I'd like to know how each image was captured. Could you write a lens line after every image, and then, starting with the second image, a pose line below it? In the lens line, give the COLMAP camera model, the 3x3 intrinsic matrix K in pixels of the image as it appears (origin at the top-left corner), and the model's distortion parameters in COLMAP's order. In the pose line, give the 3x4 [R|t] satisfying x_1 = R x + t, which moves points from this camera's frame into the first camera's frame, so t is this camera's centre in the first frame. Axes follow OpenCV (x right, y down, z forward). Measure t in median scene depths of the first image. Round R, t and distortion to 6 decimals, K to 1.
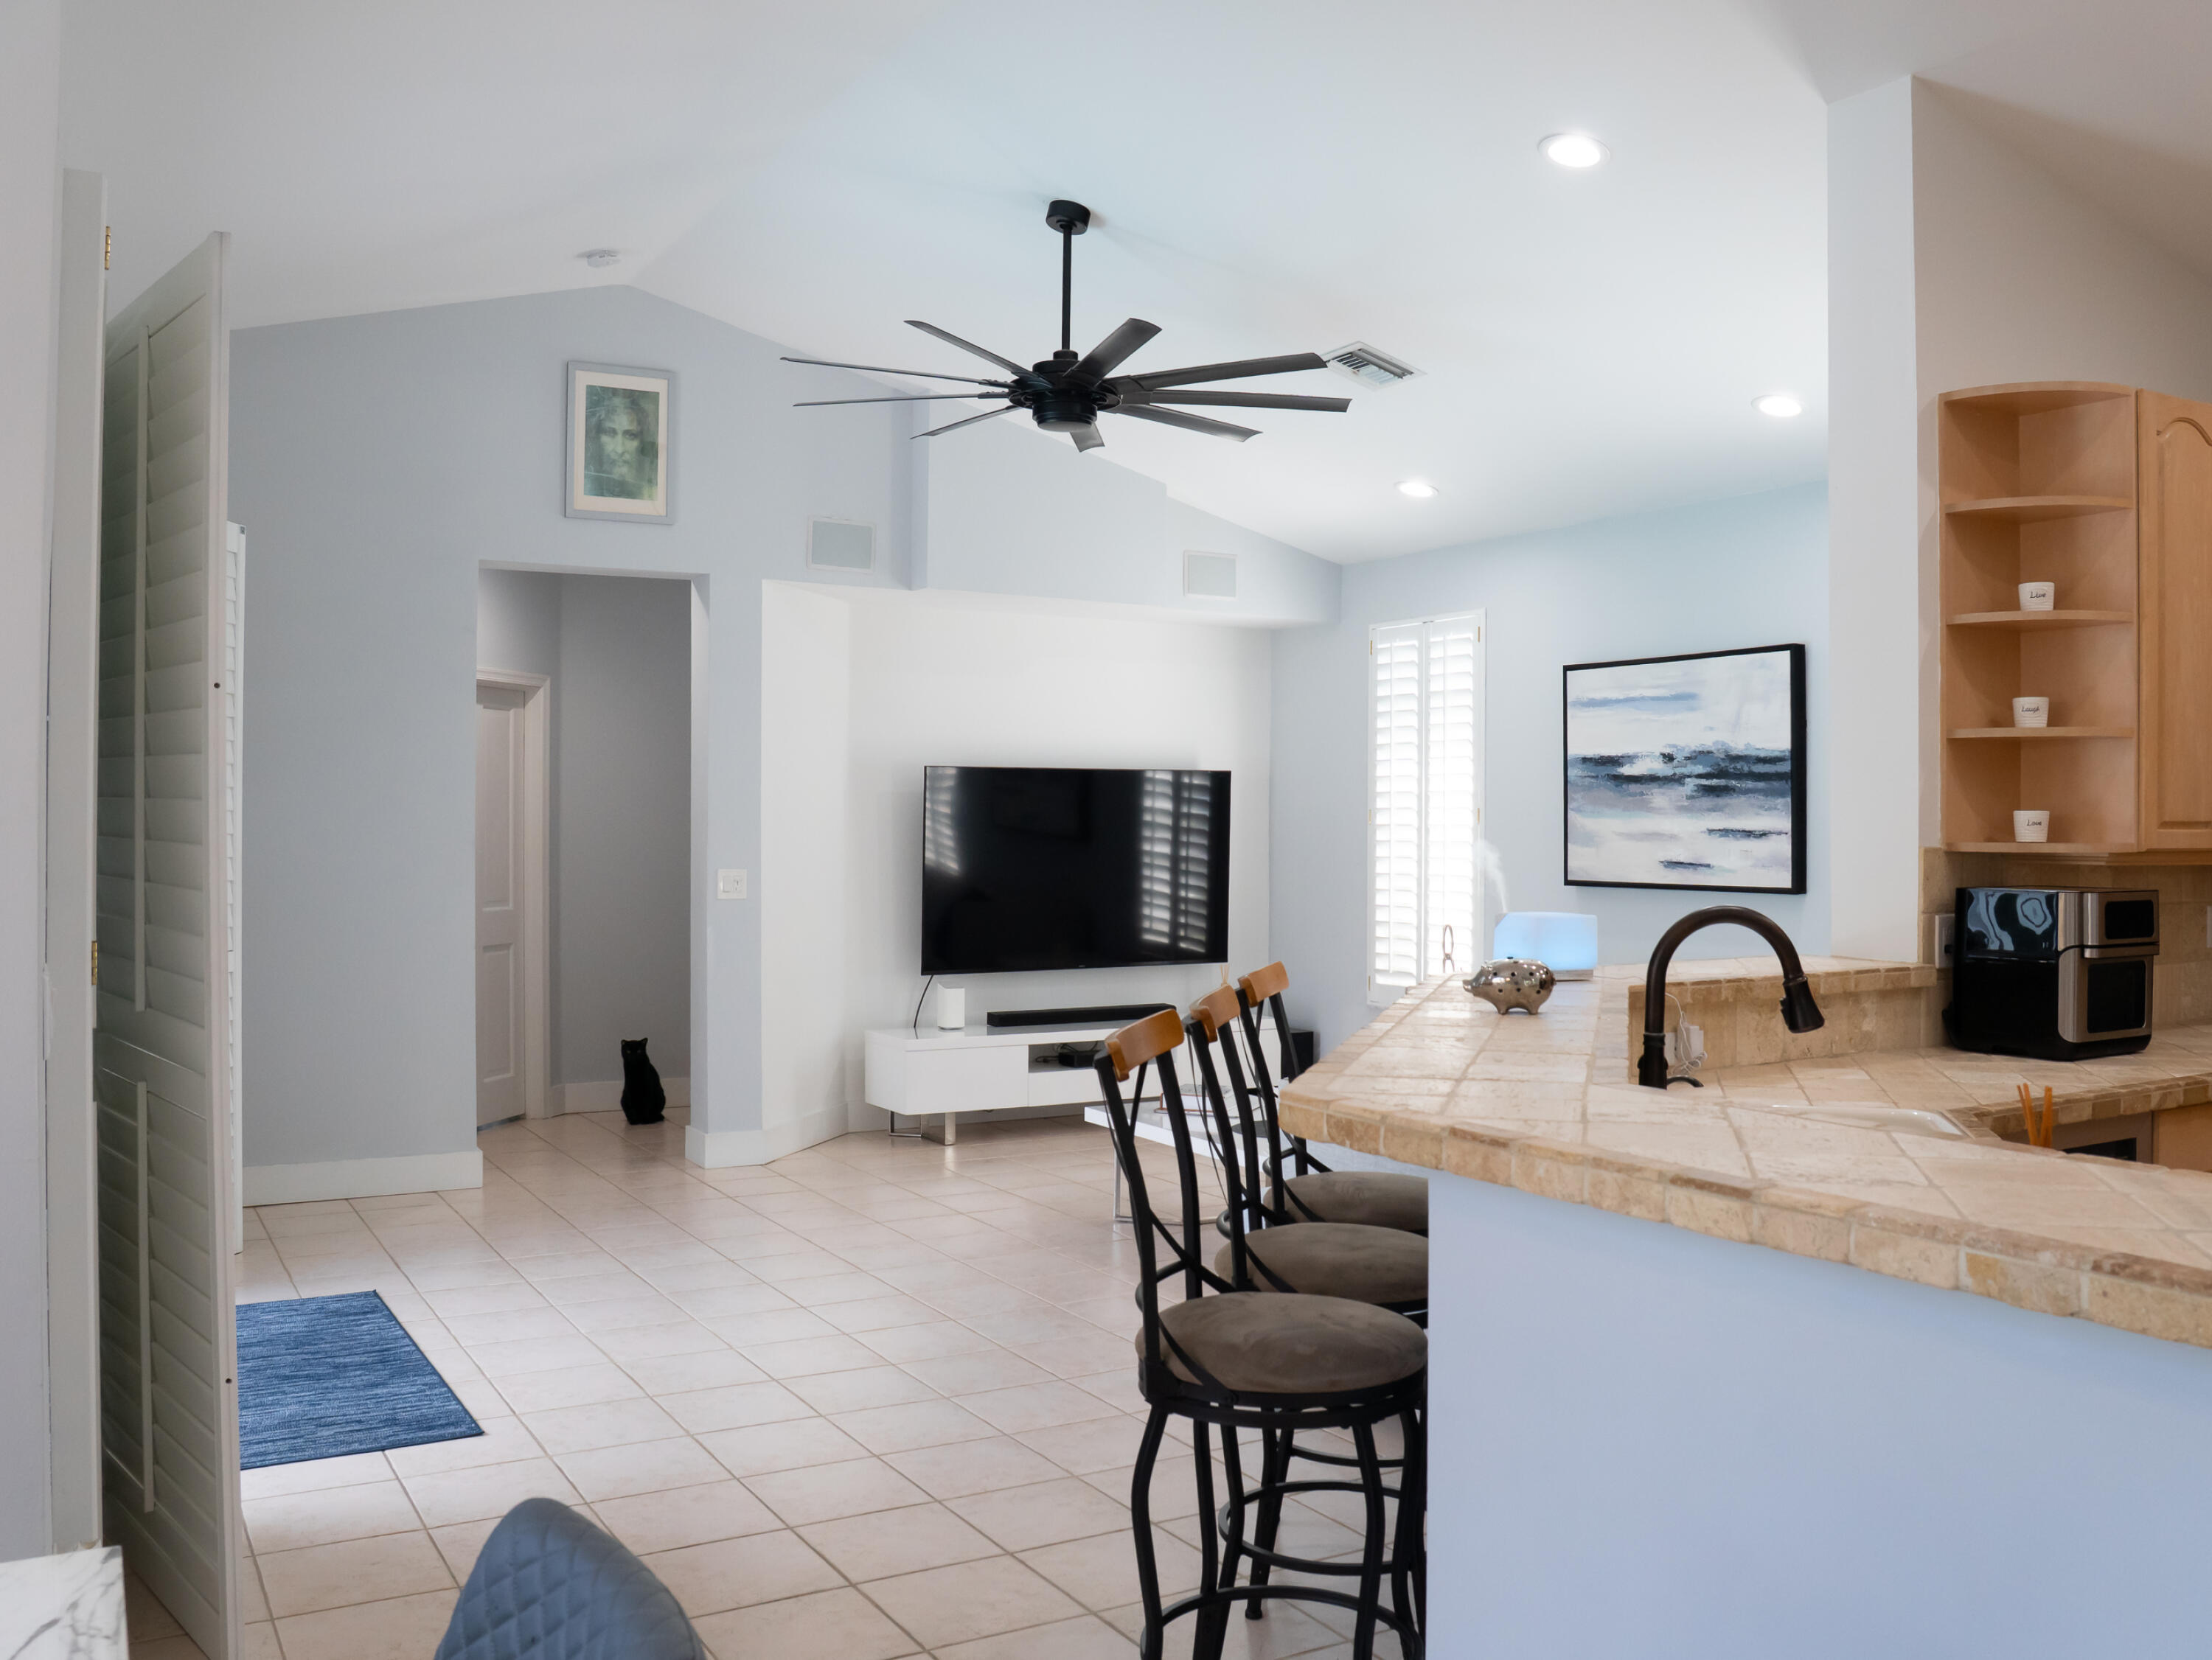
lens RADIAL K [[1886.6, 0, 1080.3], [0, 1886.6, 848.2], [0, 0, 1]] dist [-0.141775, 0.112931]
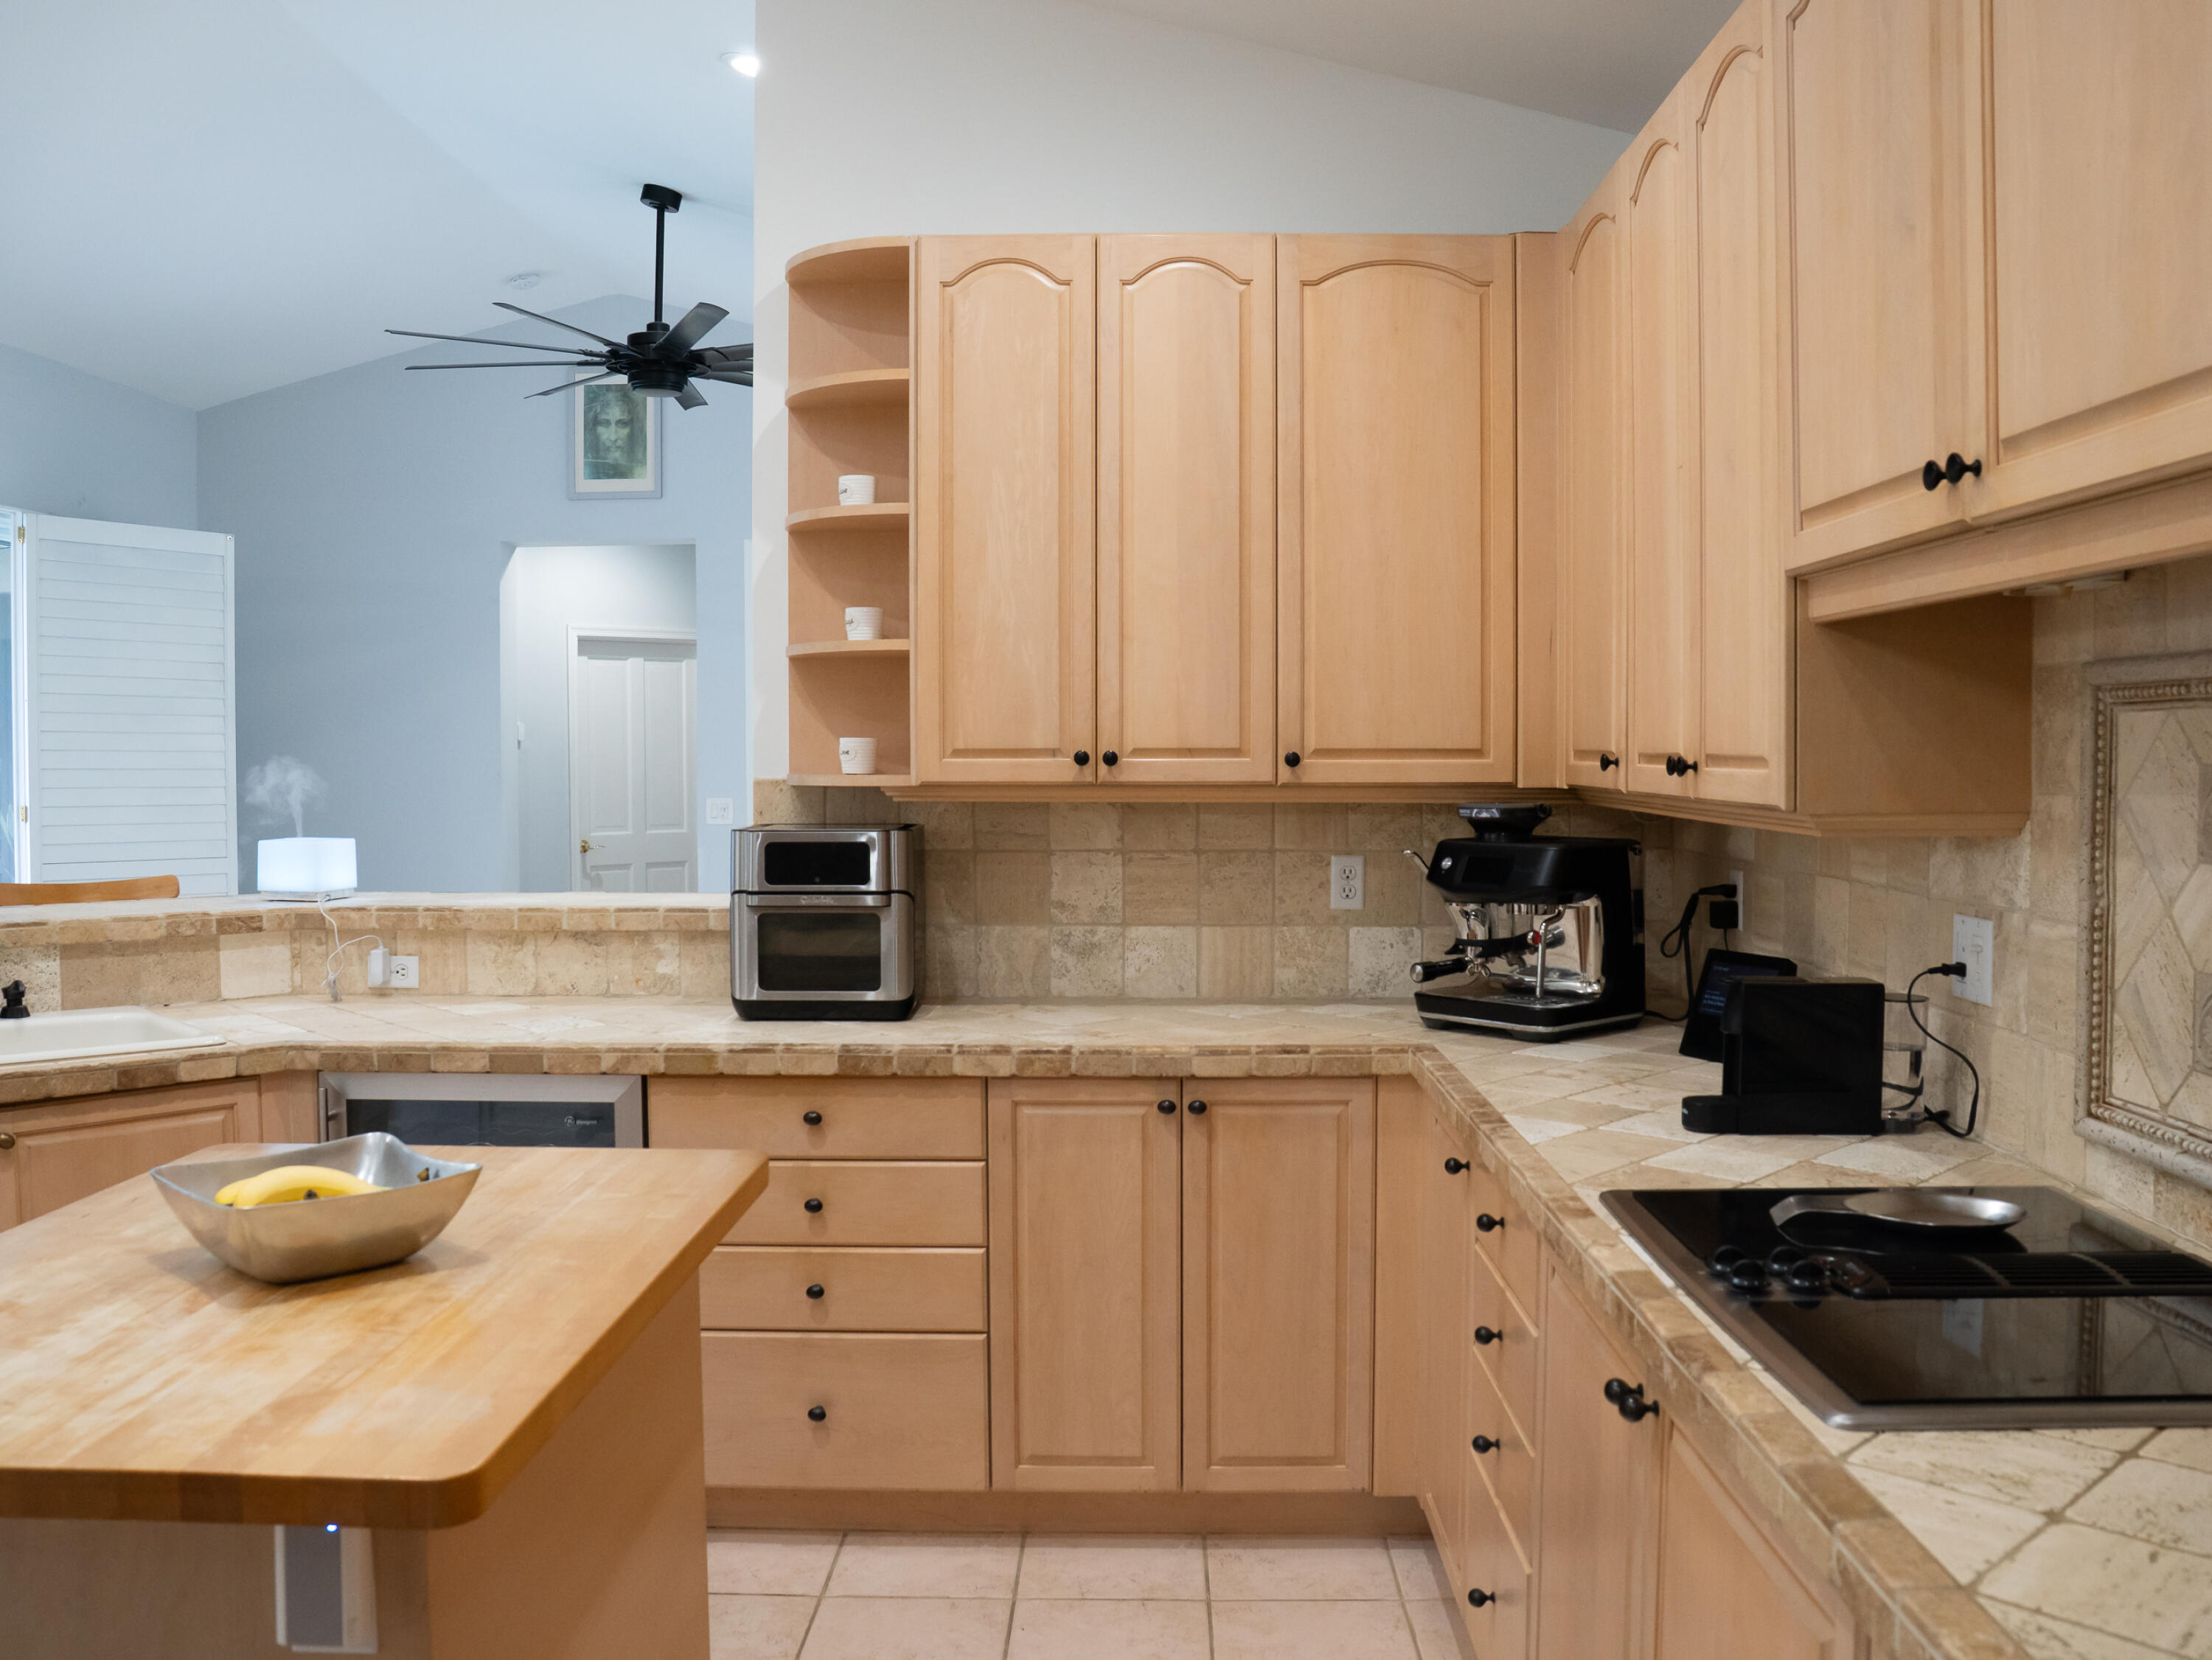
lens RADIAL K [[1886.6, 0, 1150.6], [0, 1886.6, 851.3], [0, 0, 1]] dist [-0.141775, 0.112931]
pose [[0.850074, 0.022771, -0.526171, 0.646572], [-0.003122, 0.999265, 0.038201, -0.000662], [0.526654, -0.030831, 0.849520, 0.180253]]
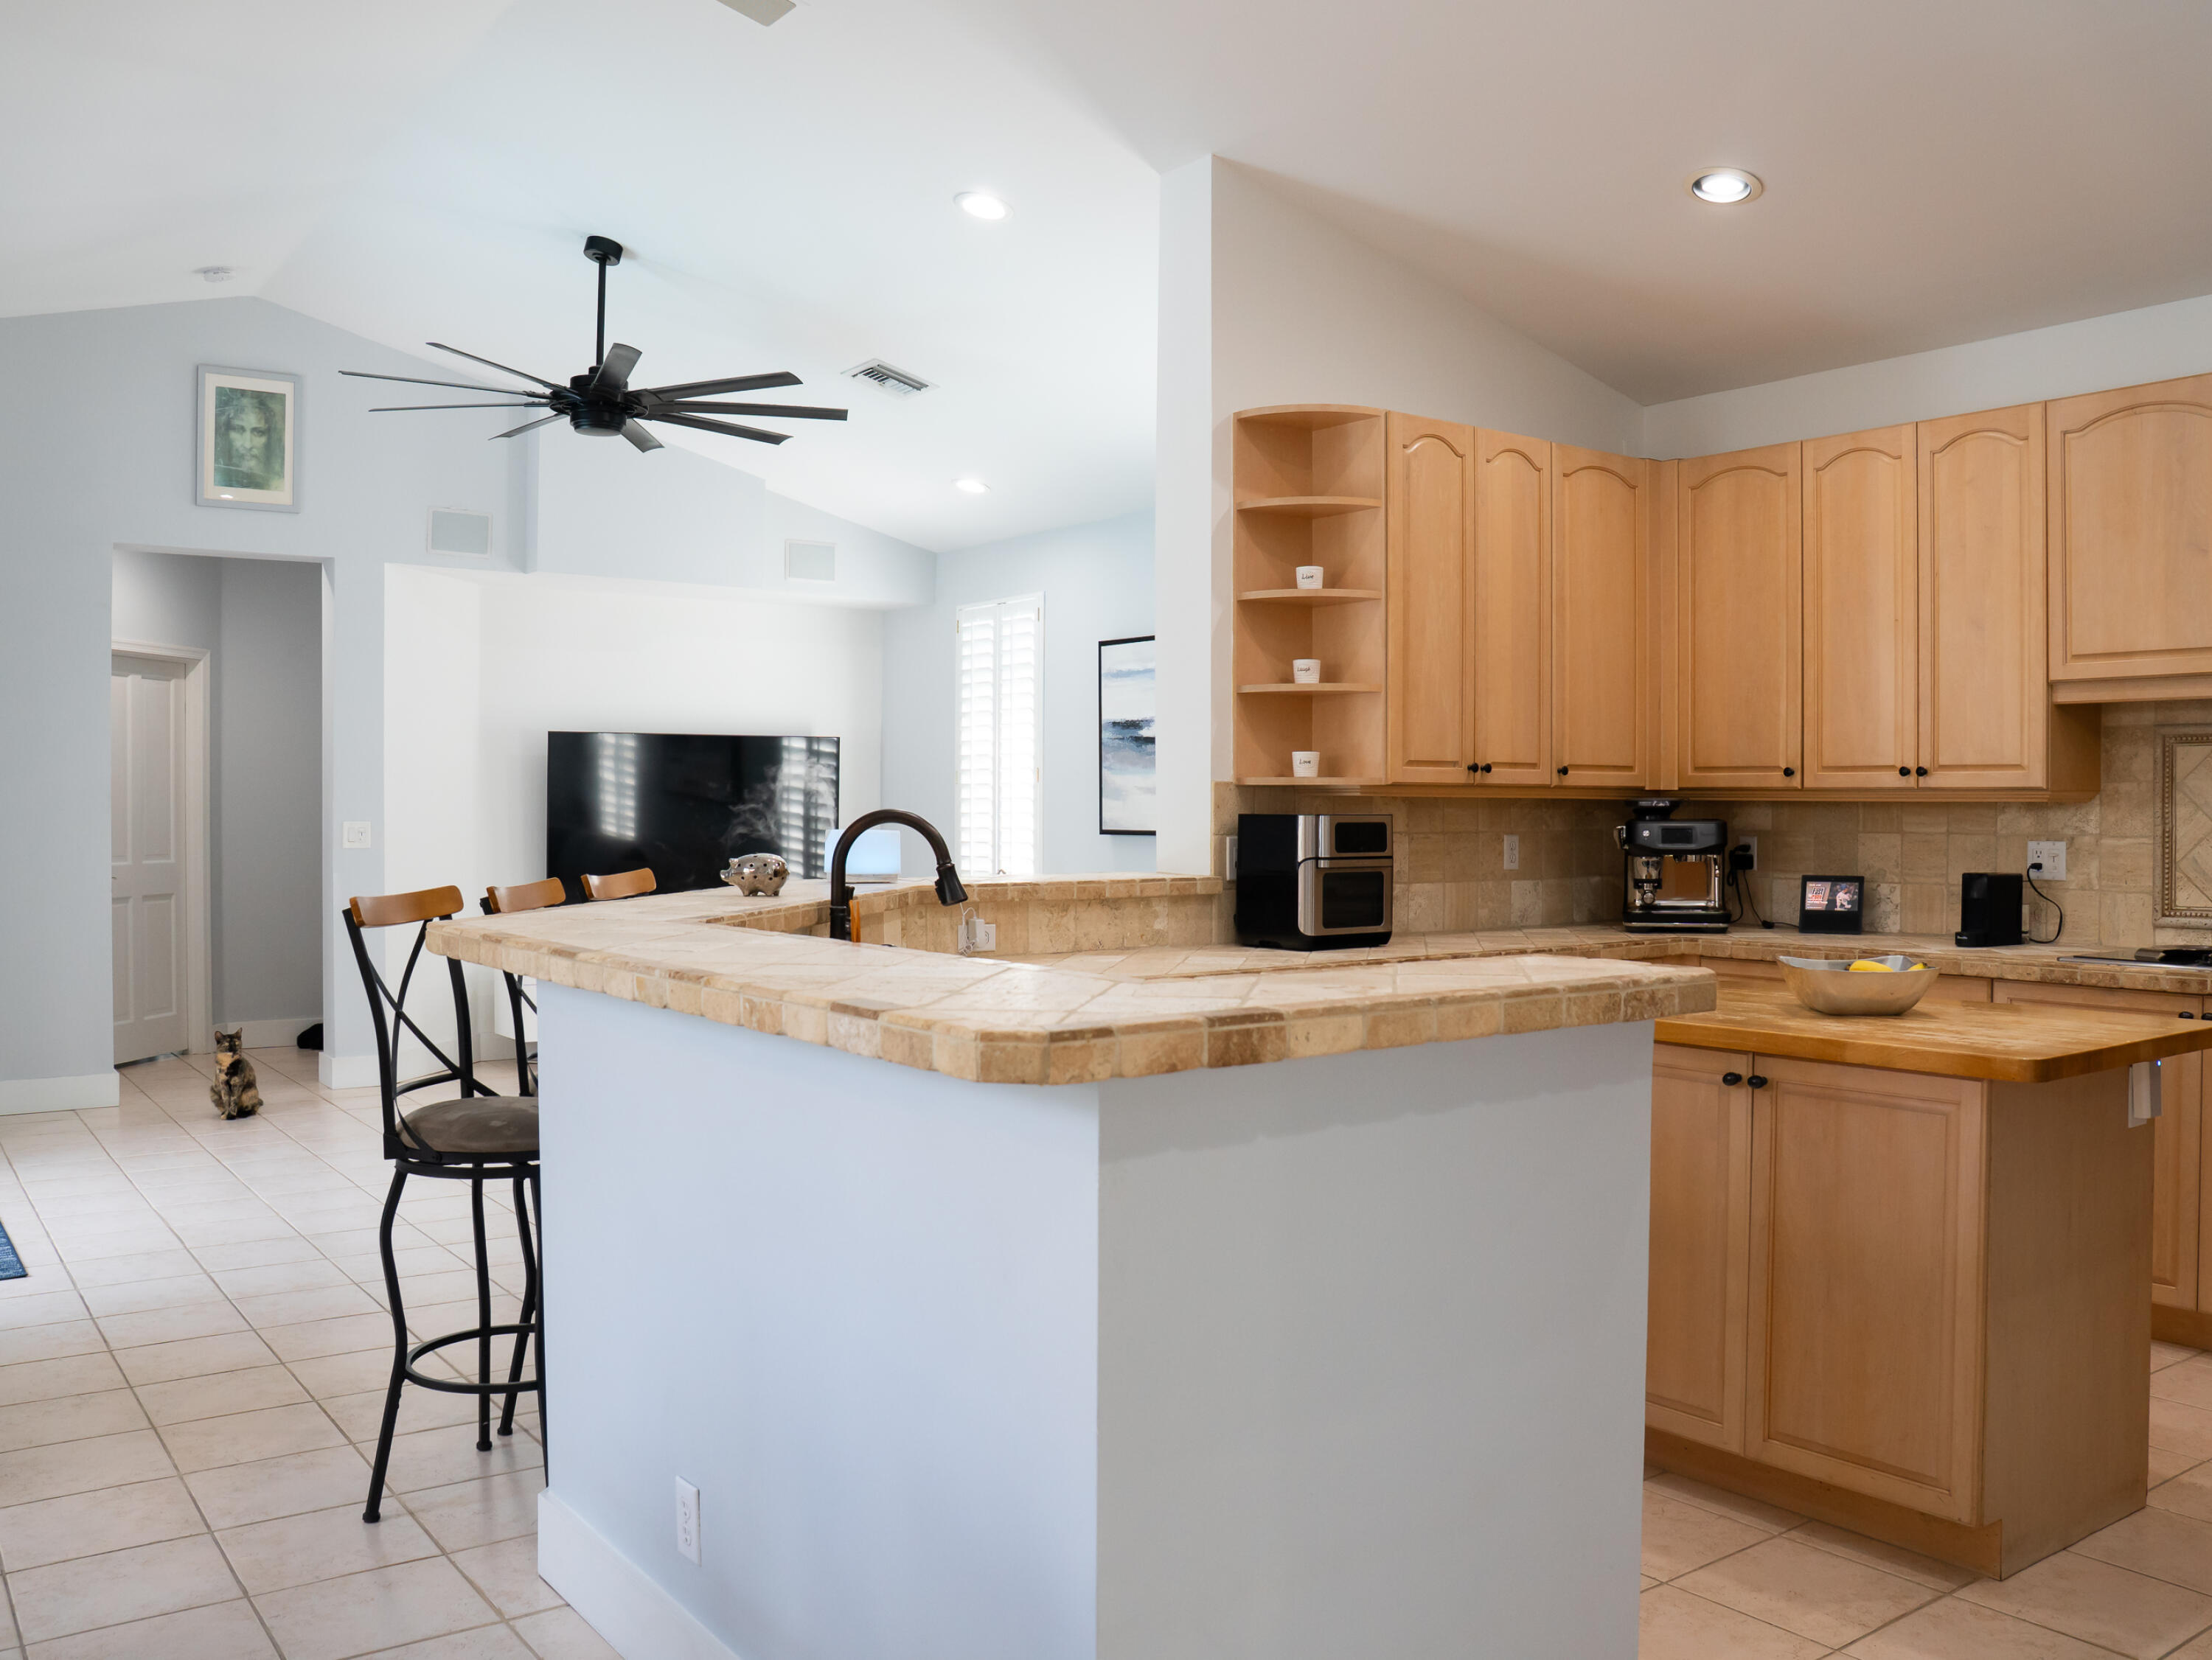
lens RADIAL K [[1886.6, 0, 1099.0], [0, 1886.6, 823.3], [0, 0, 1]] dist [-0.141775, 0.112931]
pose [[0.994997, -0.002437, 0.099873, 0.148116], [0.002945, 0.999983, -0.004945, 0.019384], [-0.099859, 0.005214, 0.994988, -0.141103]]
